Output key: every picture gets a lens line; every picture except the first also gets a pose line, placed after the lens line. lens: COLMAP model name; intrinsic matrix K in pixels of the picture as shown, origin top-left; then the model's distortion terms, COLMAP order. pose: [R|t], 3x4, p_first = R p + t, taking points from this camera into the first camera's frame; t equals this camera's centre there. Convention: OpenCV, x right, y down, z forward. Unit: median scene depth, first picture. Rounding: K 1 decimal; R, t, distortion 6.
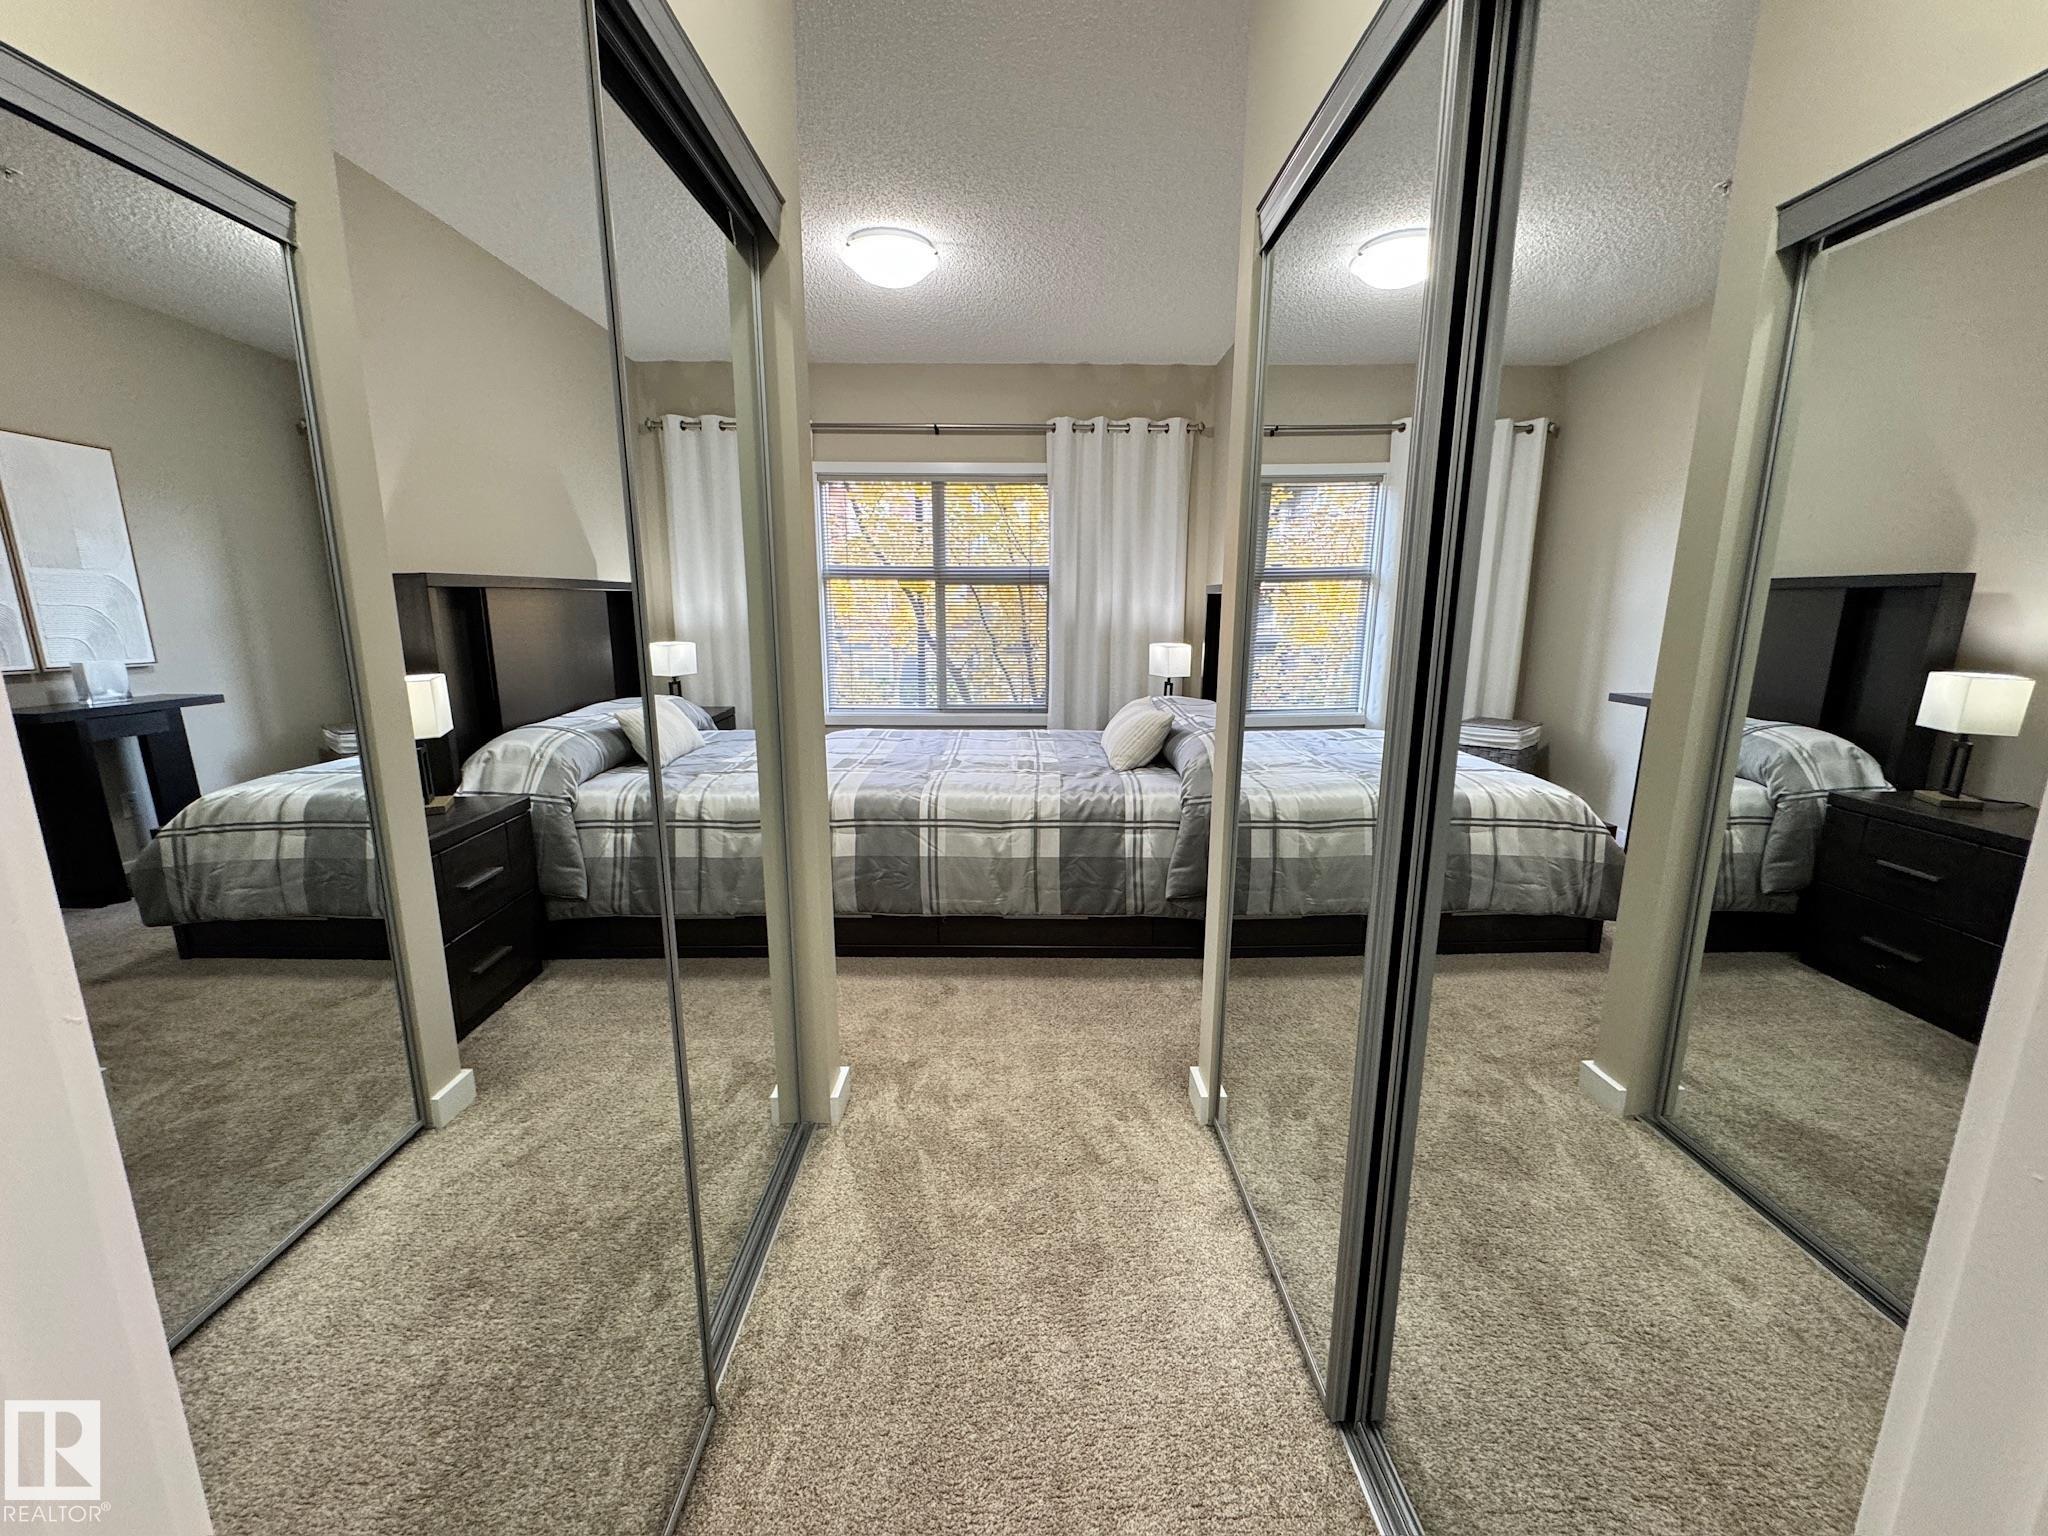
lens RADIAL K [[817.5, 0, 1022.4], [0, 817.5, 767.5], [0, 0, 1]] dist [-0.001739, 0.000164]
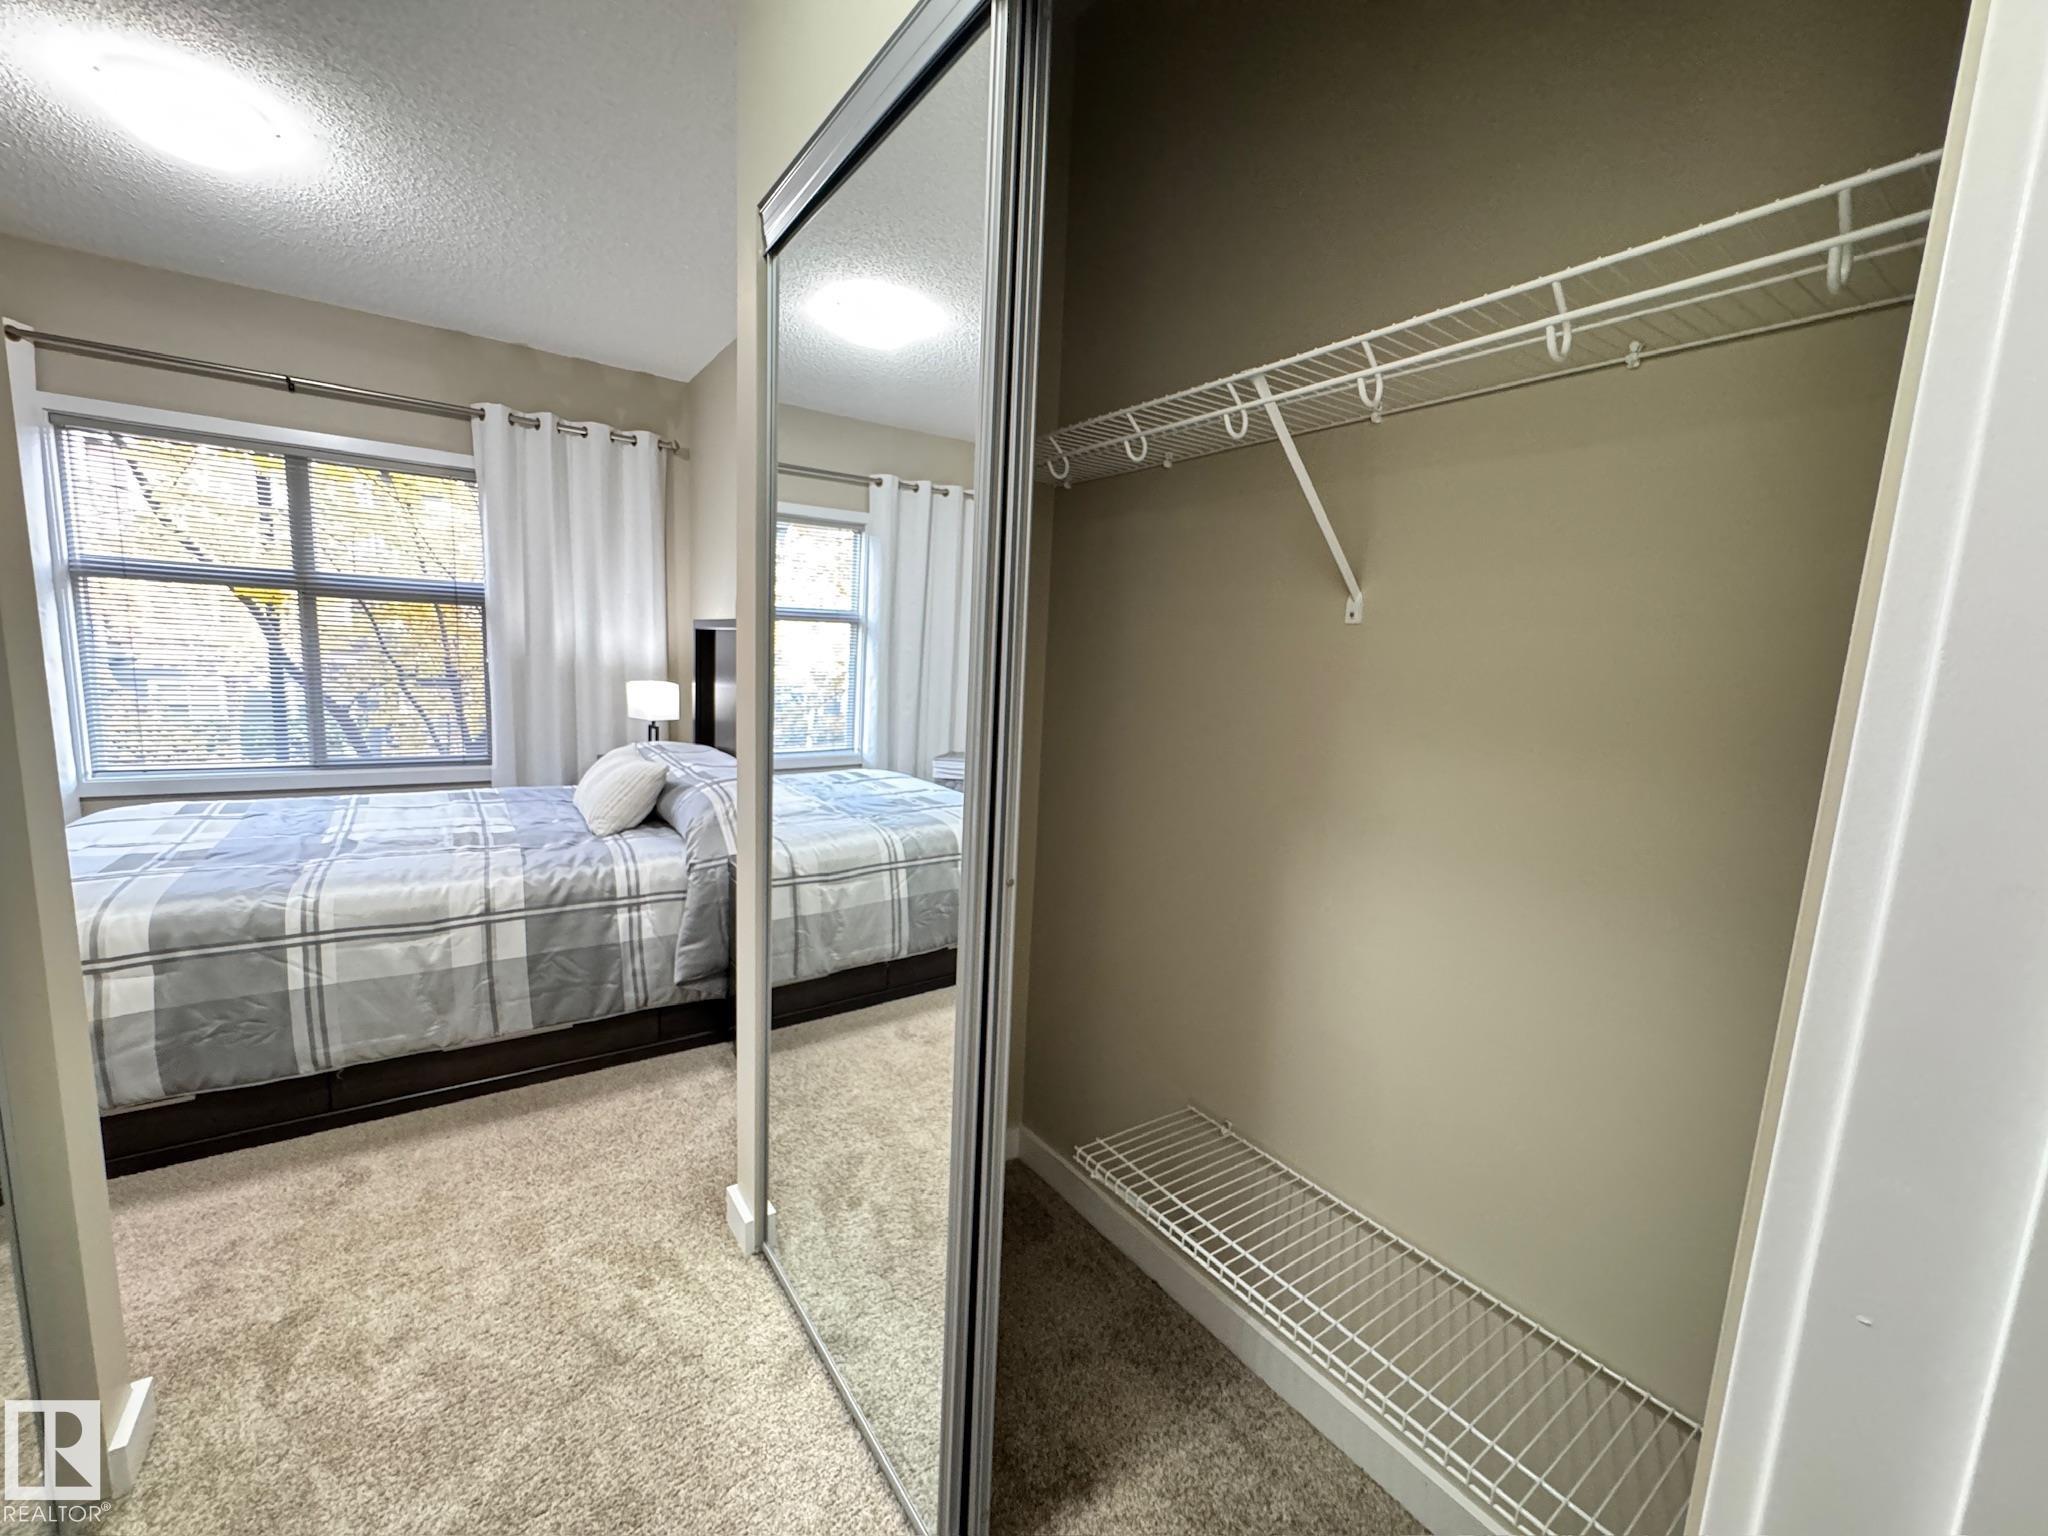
lens RADIAL K [[819.8, 0, 1021.4], [0, 819.8, 768.7], [0, 0, 1]] dist [-0.002302, -0.000037]
pose [[0.817621, -0.043987, 0.574075, -0.009339], [0.068056, 0.997471, -0.020500, -0.020274], [-0.571721, 0.055831, 0.818546, 0.080636]]
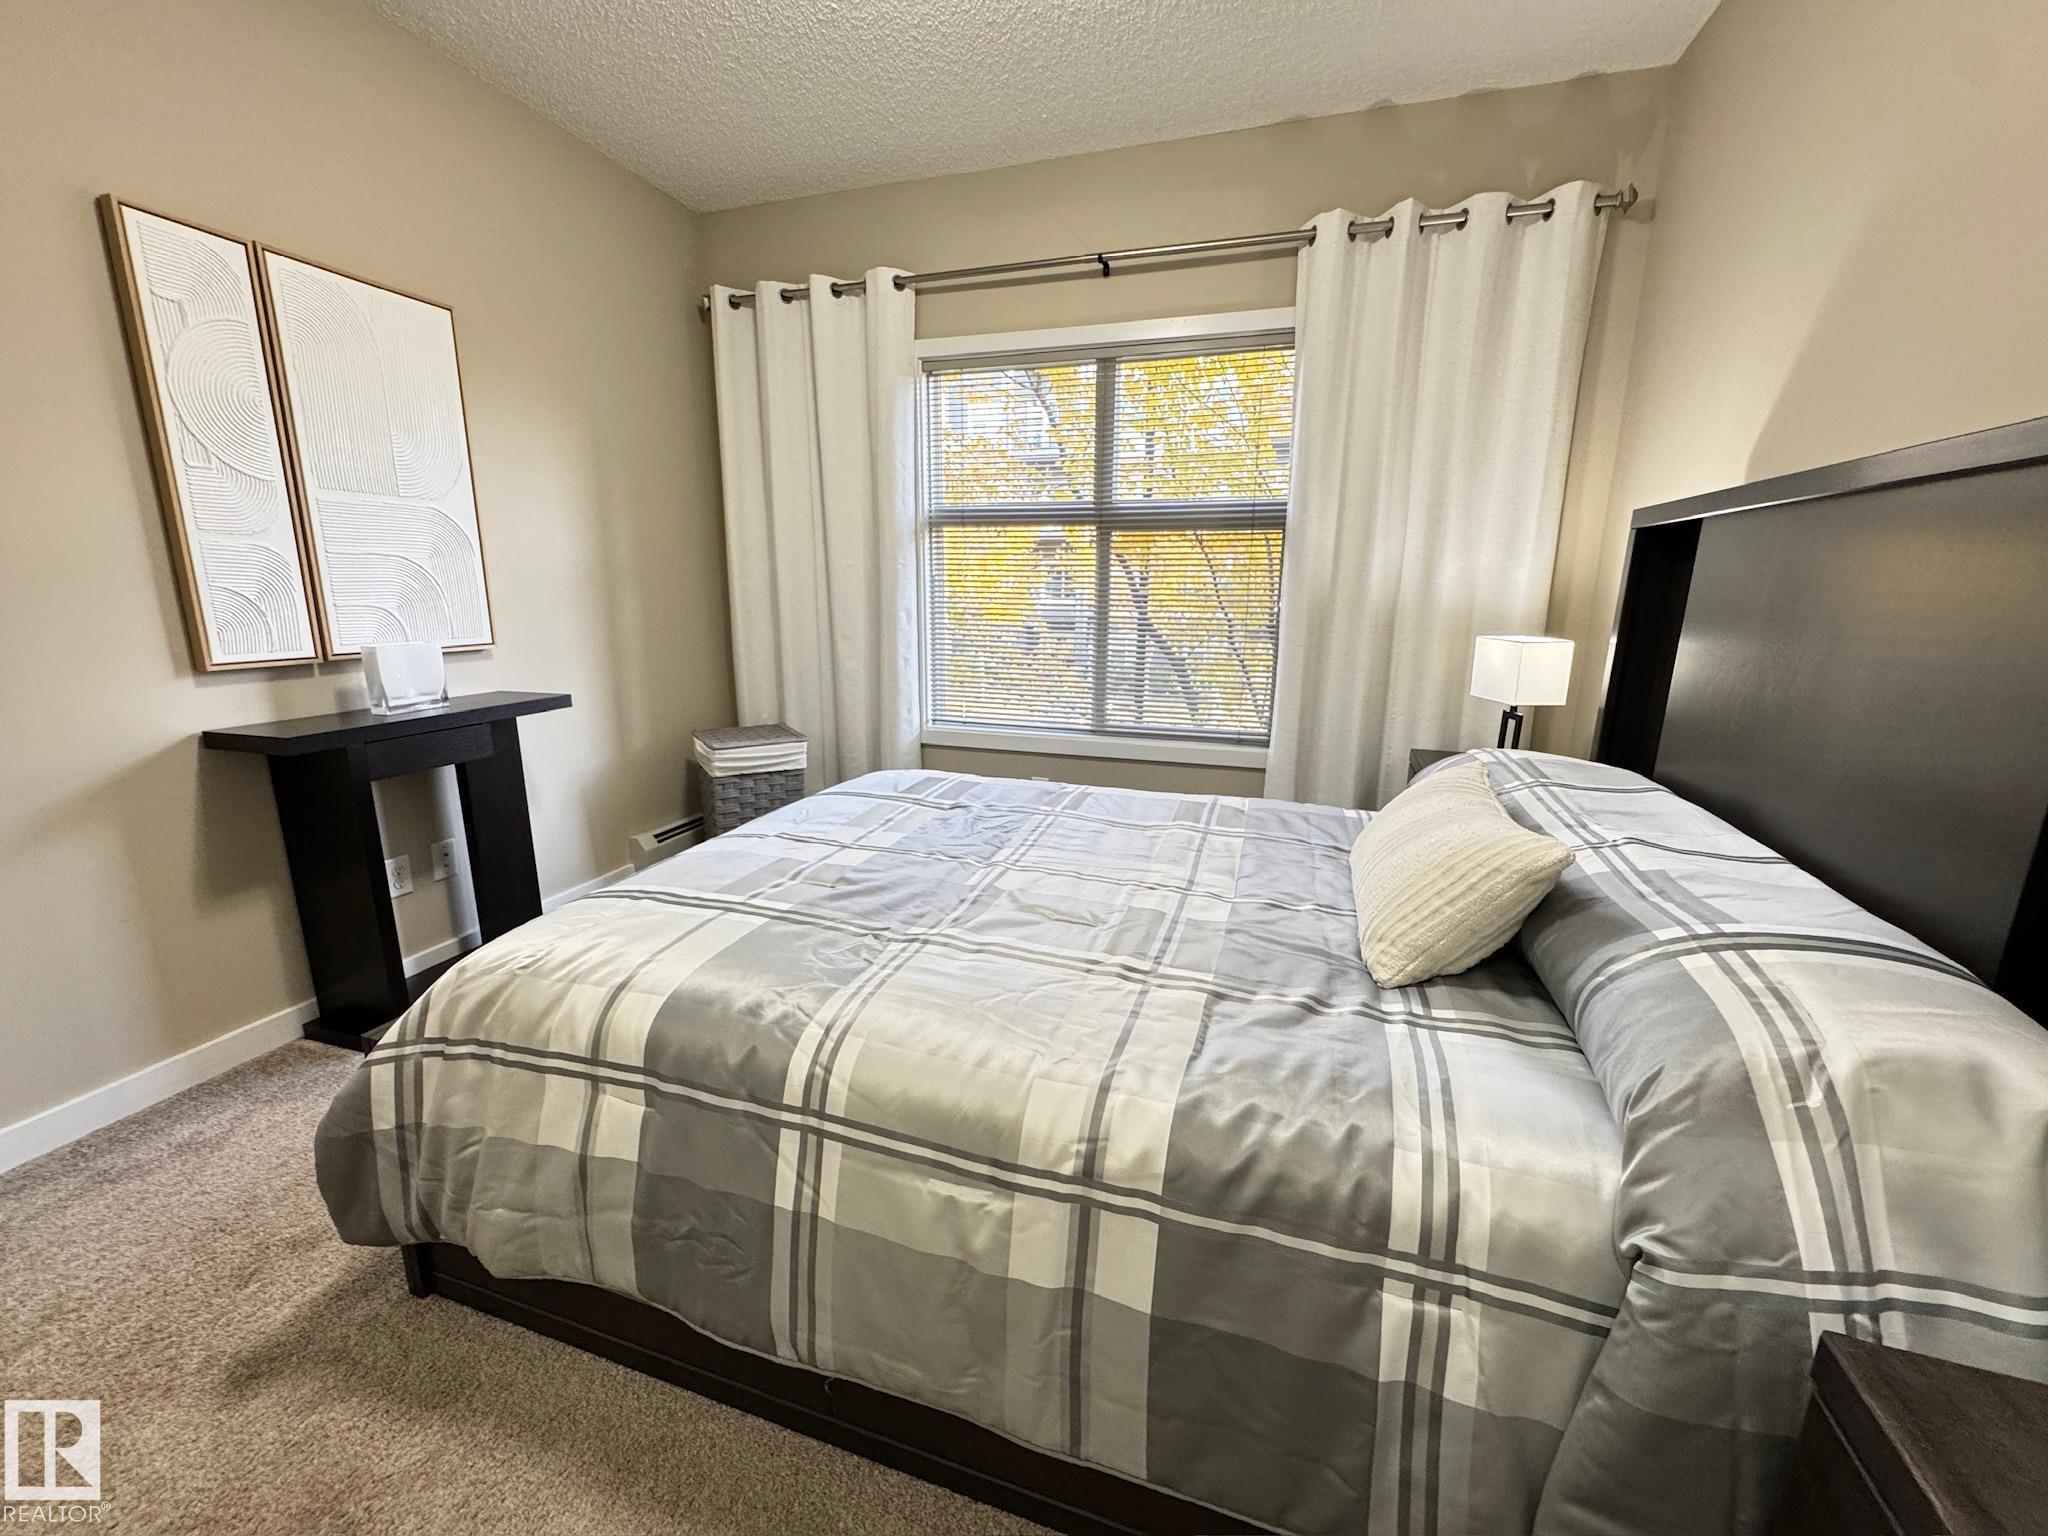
lens RADIAL K [[817.5, 0, 1022.4], [0, 817.5, 767.5], [0, 0, 1]] dist [-0.001739, 0.000164]
pose [[0.948972, 0.073945, -0.306568, 0.078600], [-0.067411, 0.997216, 0.031864, -0.107140], [0.308071, -0.009572, 0.951315, 0.683107]]
